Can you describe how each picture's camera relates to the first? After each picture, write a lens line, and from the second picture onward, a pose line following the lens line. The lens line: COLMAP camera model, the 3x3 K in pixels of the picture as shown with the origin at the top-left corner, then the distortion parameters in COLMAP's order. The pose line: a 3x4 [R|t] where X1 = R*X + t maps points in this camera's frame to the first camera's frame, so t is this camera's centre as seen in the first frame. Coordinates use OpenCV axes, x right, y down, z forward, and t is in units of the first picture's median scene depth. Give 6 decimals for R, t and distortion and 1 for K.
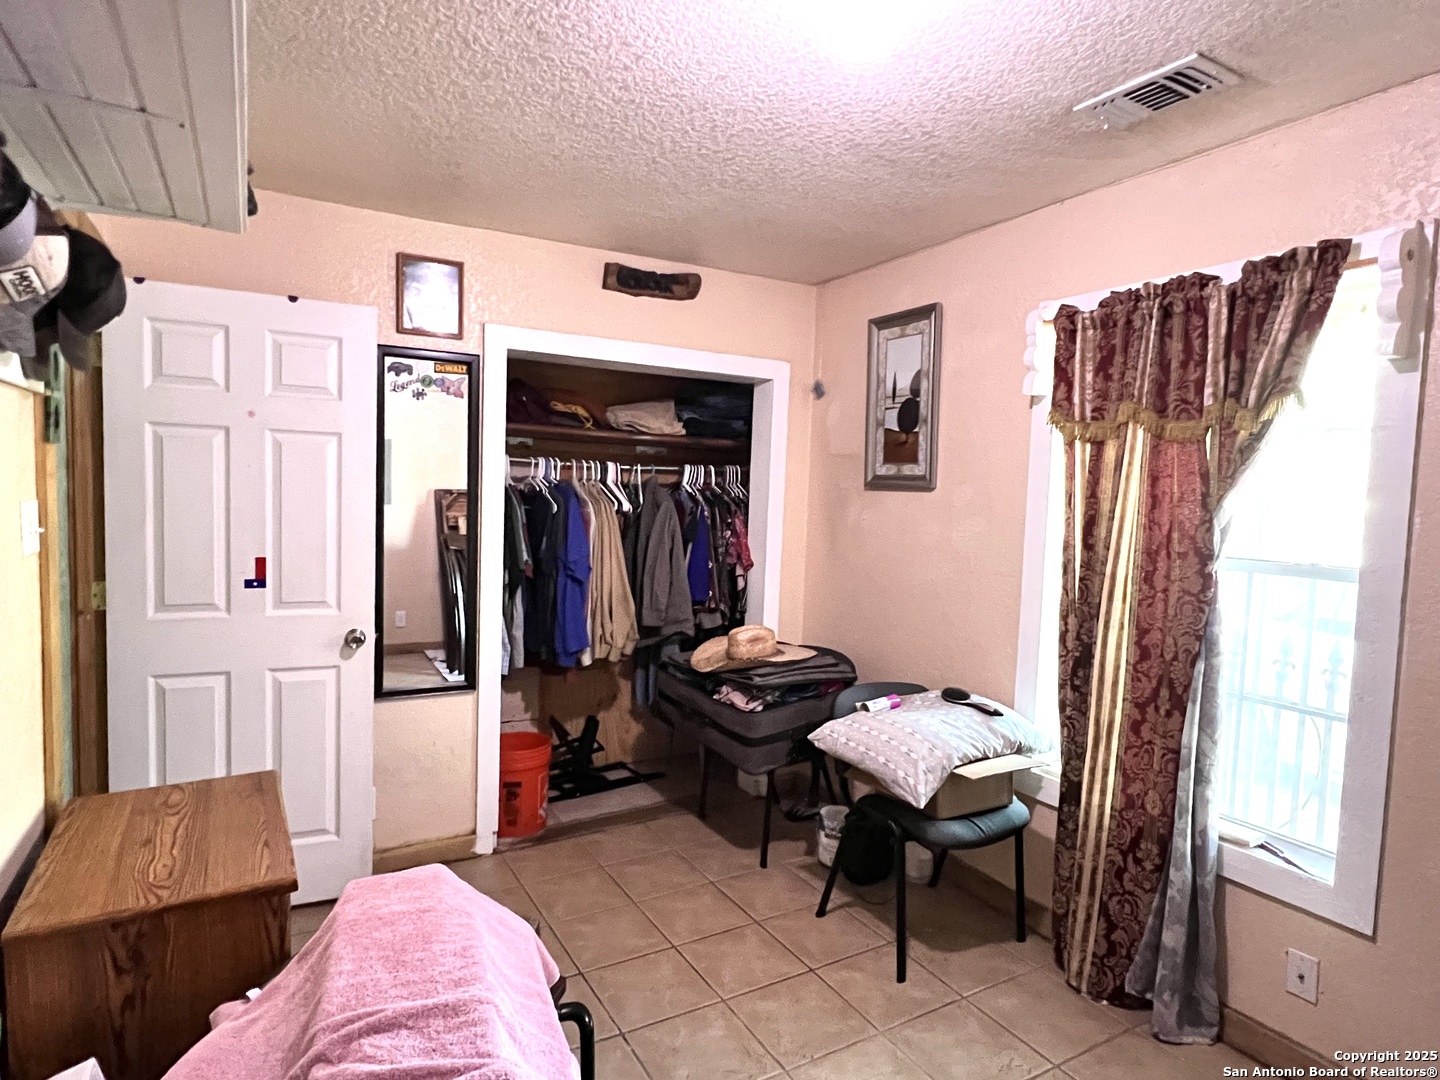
lens RADIAL K [[813.8, 0, 720.0], [0, 813.8, 540.0], [0, 0, 1]] dist [-0.004209, -0.001630]
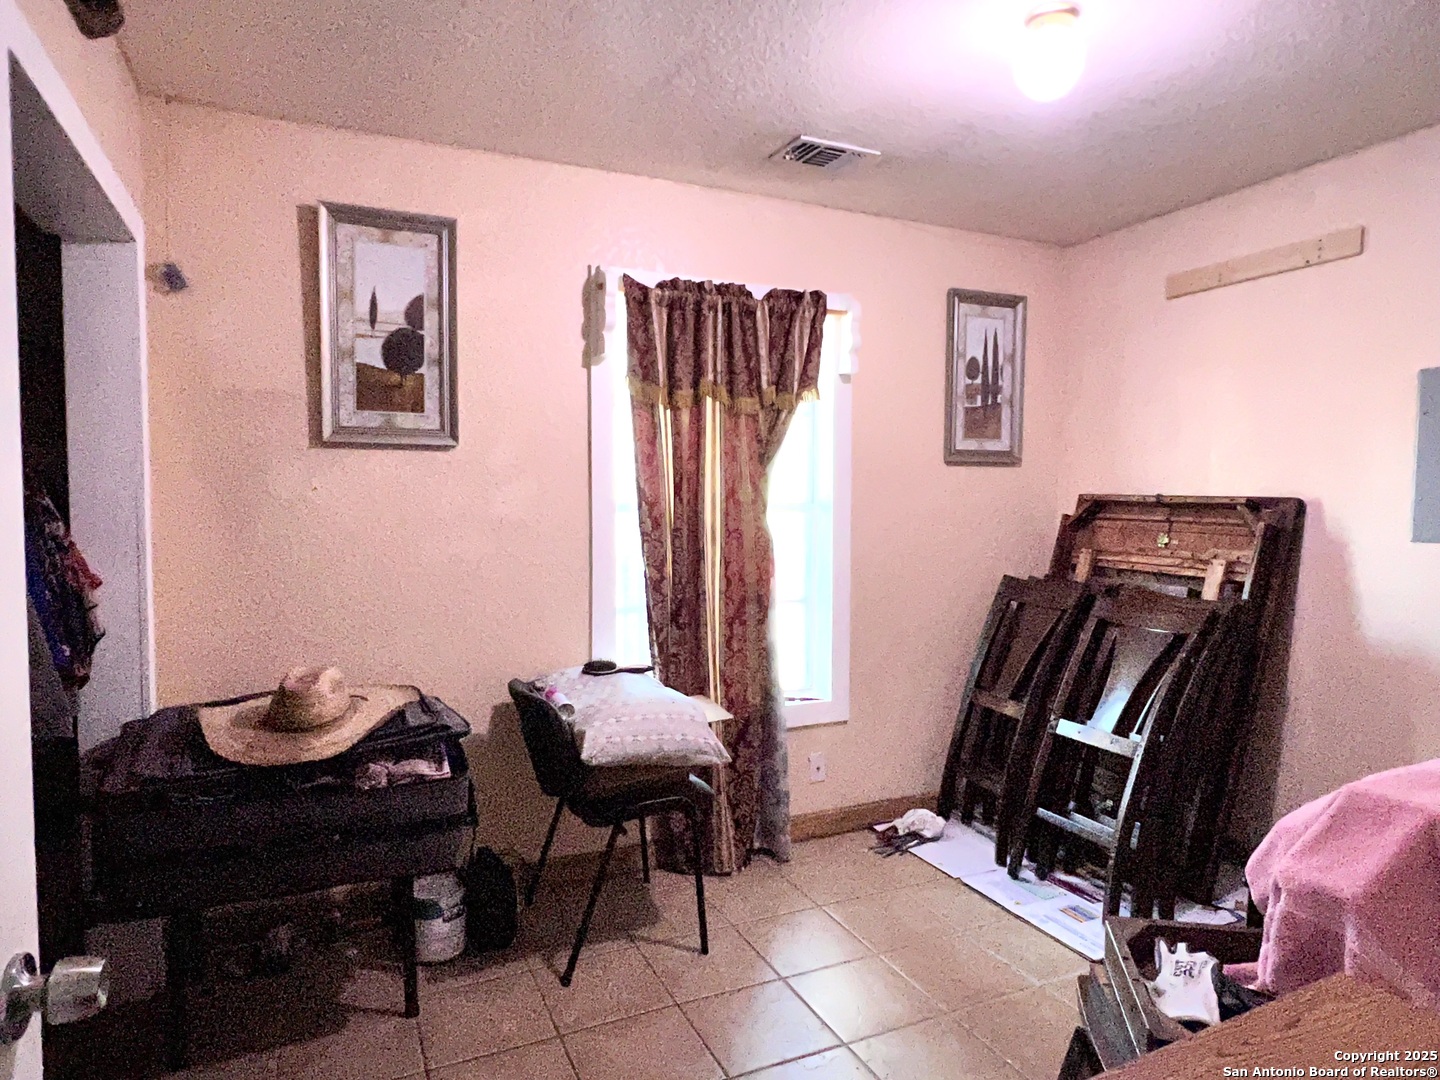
lens RADIAL K [[849.6, 0, 719.1], [0, 849.6, 530.6], [0, 0, 1]] dist [-0.000501, -0.001532]
pose [[0.090456, -0.074895, 0.993080, -0.571272], [0.057781, 0.995883, 0.069843, -0.023431], [-0.994223, 0.051063, 0.094411, 0.658528]]
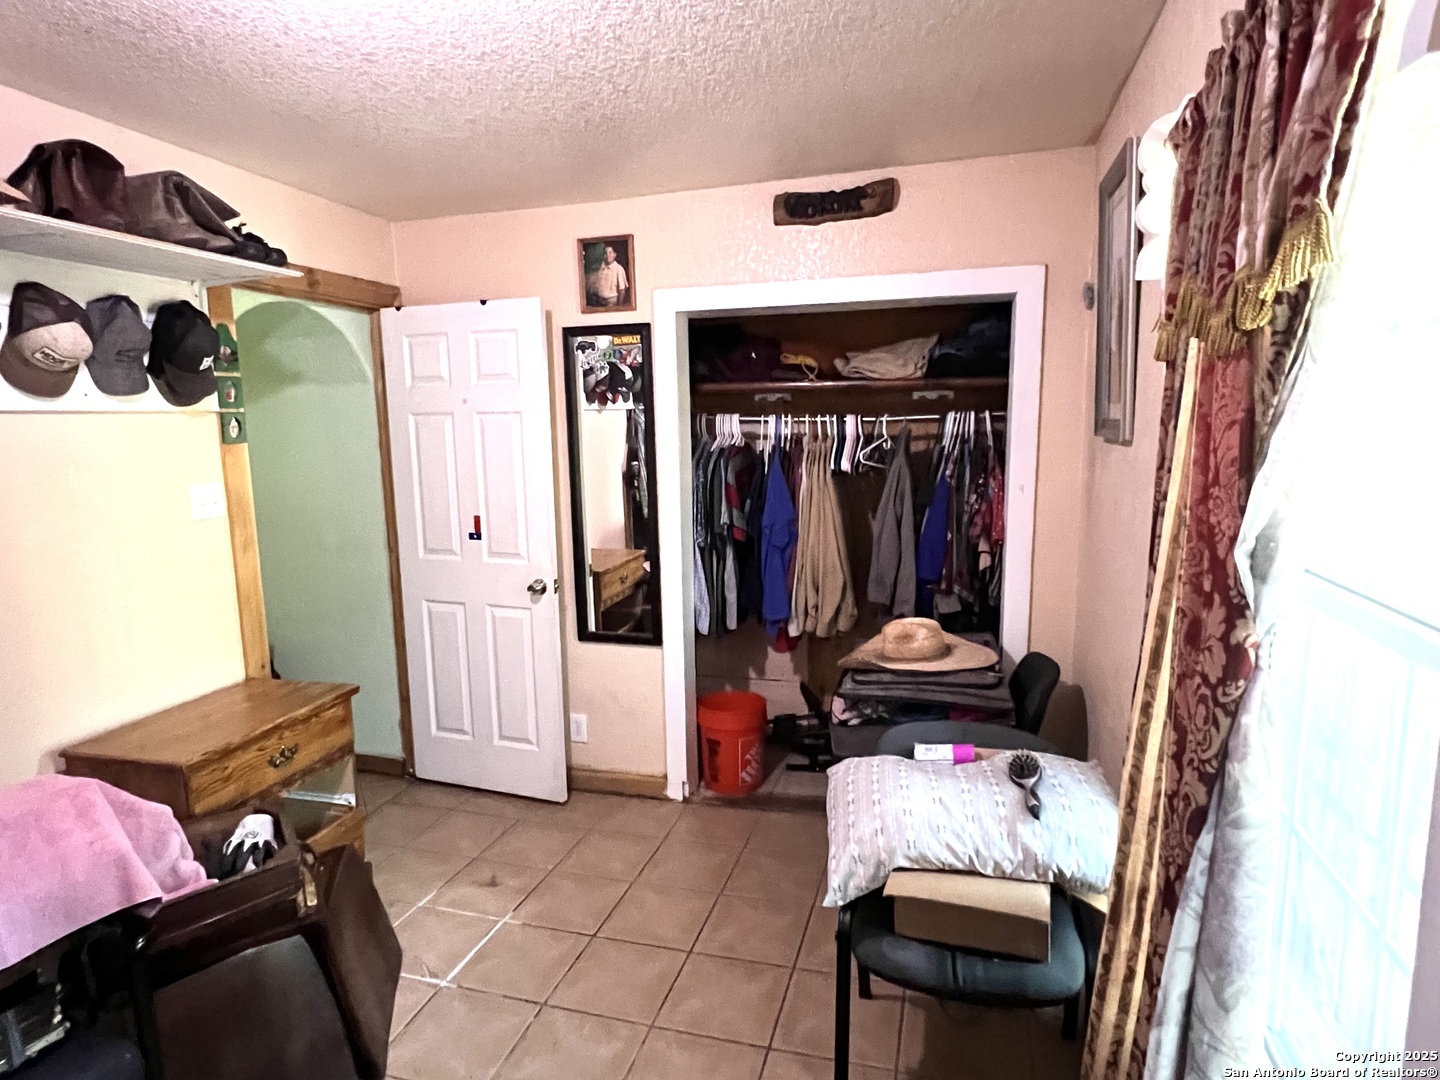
lens RADIAL K [[816.3, 0, 721.8], [0, 816.3, 534.6], [0, 0, 1]] dist [-0.002218, 0.000180]
pose [[0.694064, 0.056387, -0.717702, 0.501271], [-0.003564, 0.997185, 0.074899, -0.037576], [0.719905, -0.049426, 0.692311, 0.330739]]
